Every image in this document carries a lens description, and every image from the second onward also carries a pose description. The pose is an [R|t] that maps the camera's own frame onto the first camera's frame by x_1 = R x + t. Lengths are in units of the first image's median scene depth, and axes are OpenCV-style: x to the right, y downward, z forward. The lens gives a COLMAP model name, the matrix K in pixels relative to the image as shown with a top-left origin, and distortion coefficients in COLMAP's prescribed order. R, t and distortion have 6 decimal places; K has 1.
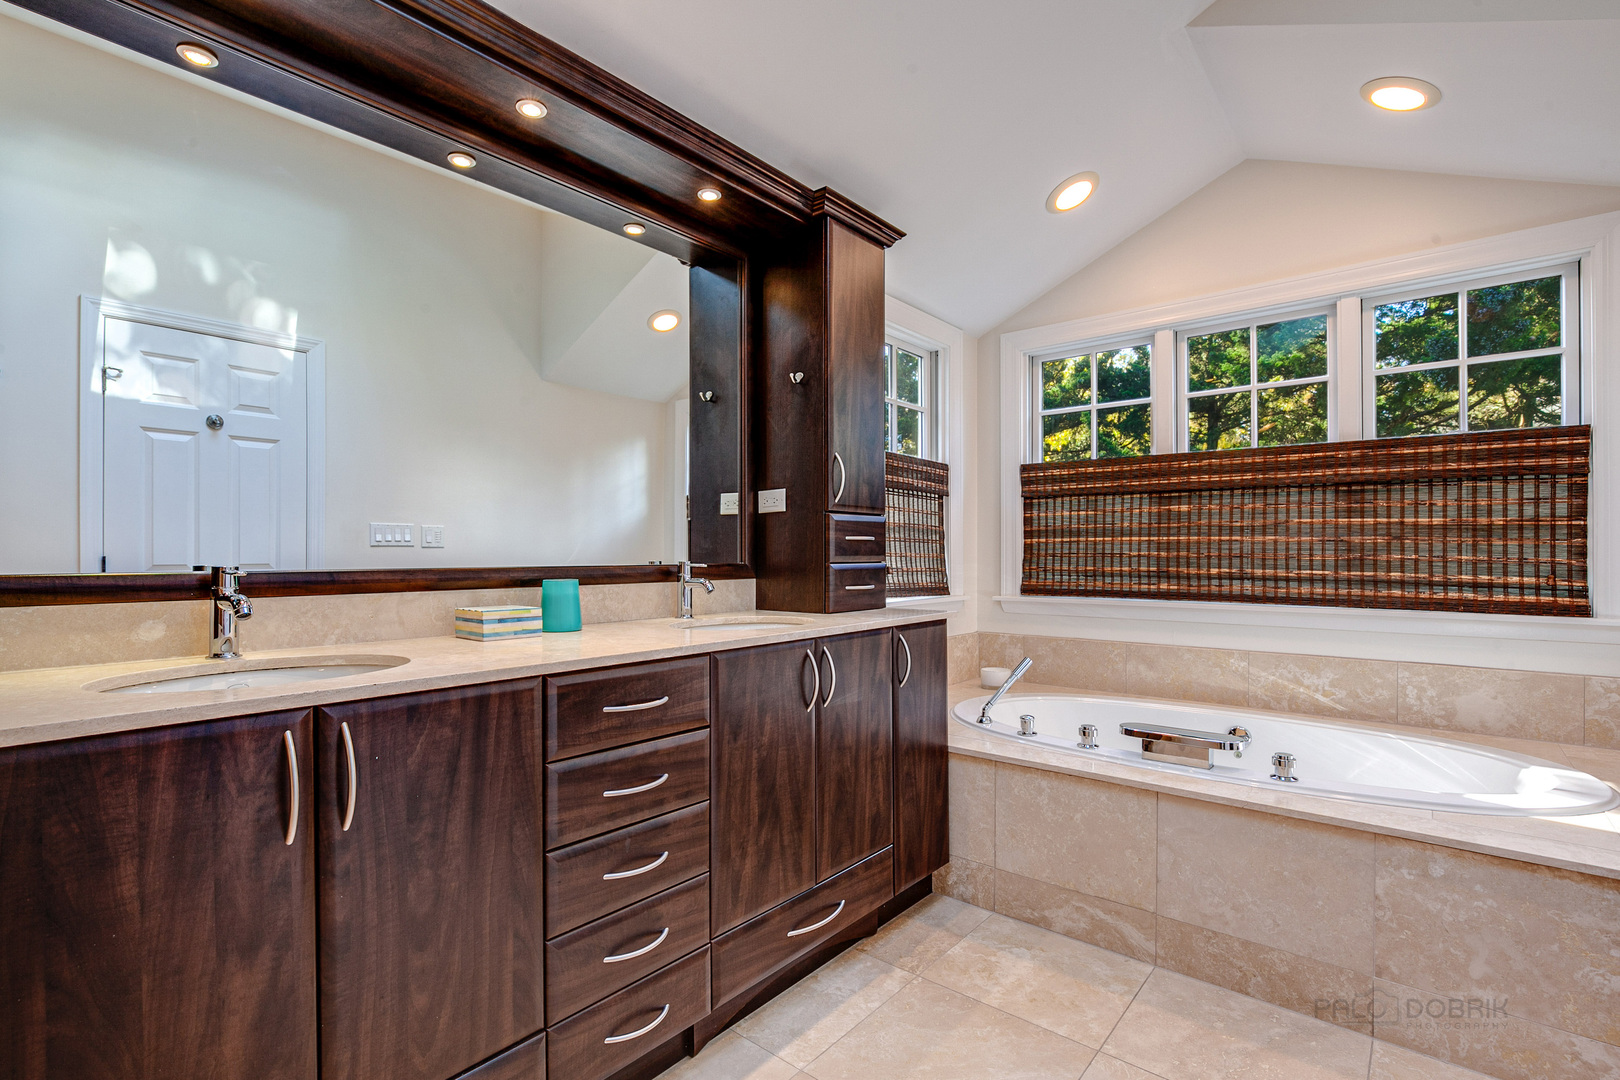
lens RADIAL K [[743.5, 0, 819.7], [0, 743.5, 548.9], [0, 0, 1]] dist [-0.004340, -0.000172]
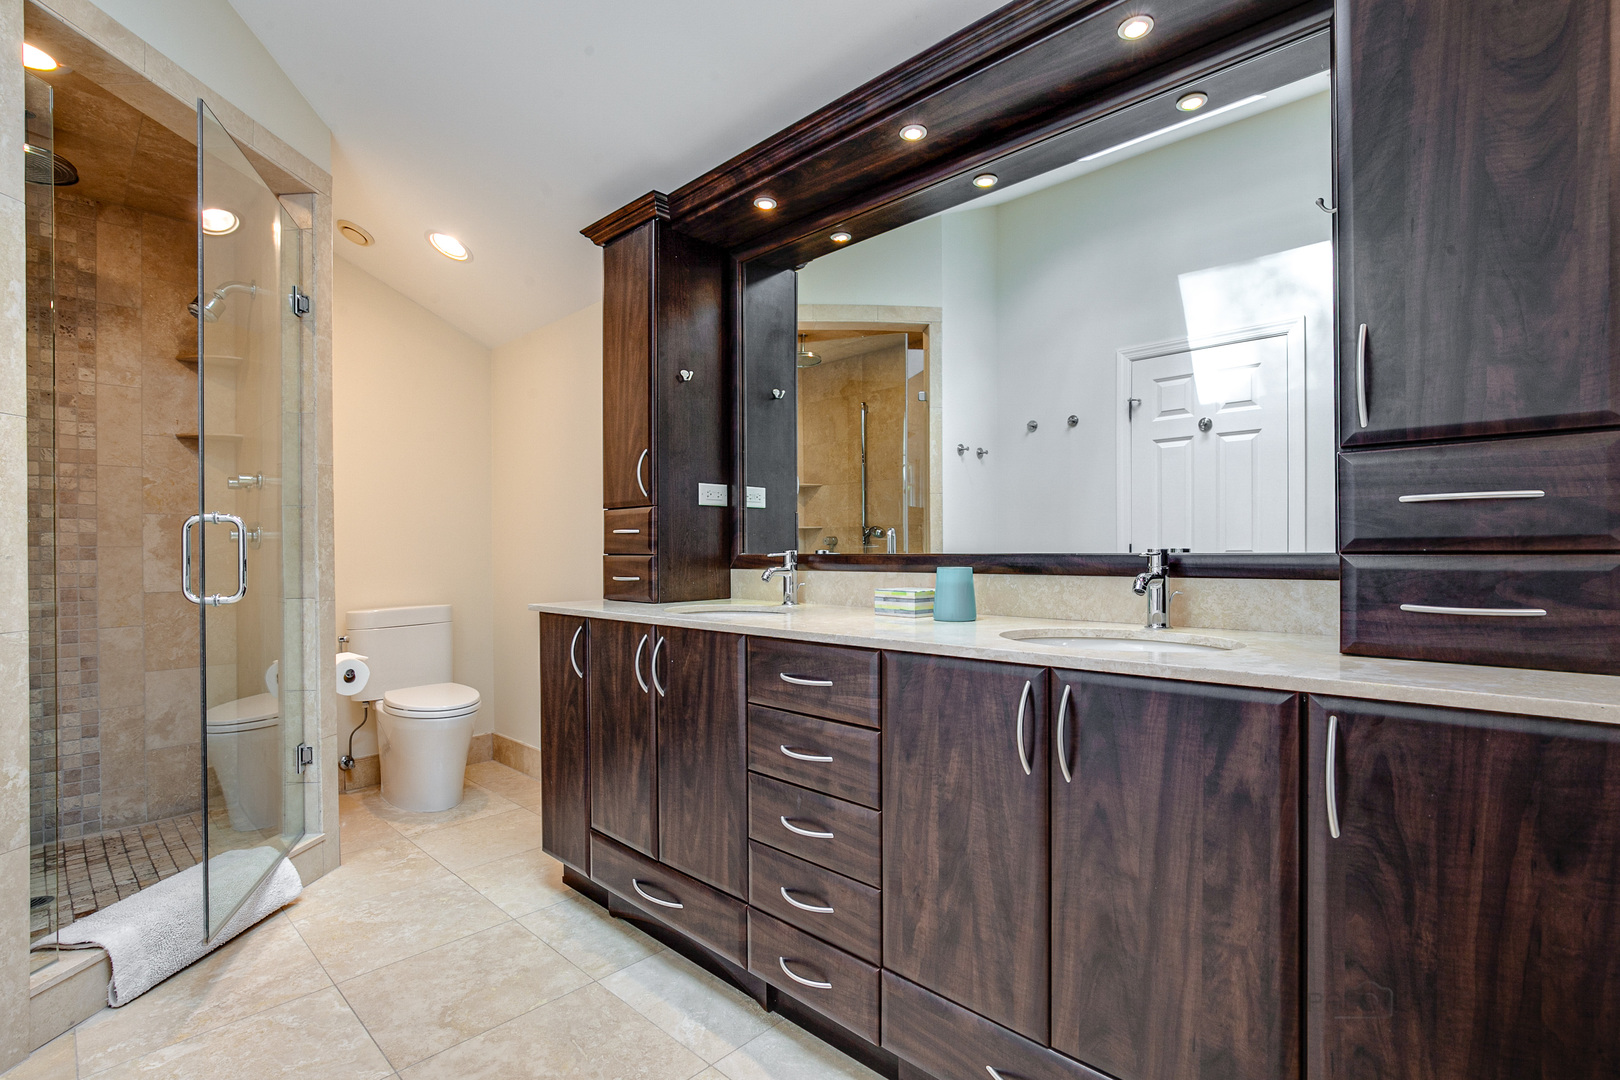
lens RADIAL K [[743.5, 0, 824.3], [0, 743.5, 545.5], [0, 0, 1]] dist [-0.004340, -0.000172]
pose [[-0.045045, 0.004017, -0.998977, 0.593505], [0.015662, 0.999872, 0.003314, 0.005828], [0.998862, -0.015497, -0.045102, 0.758891]]
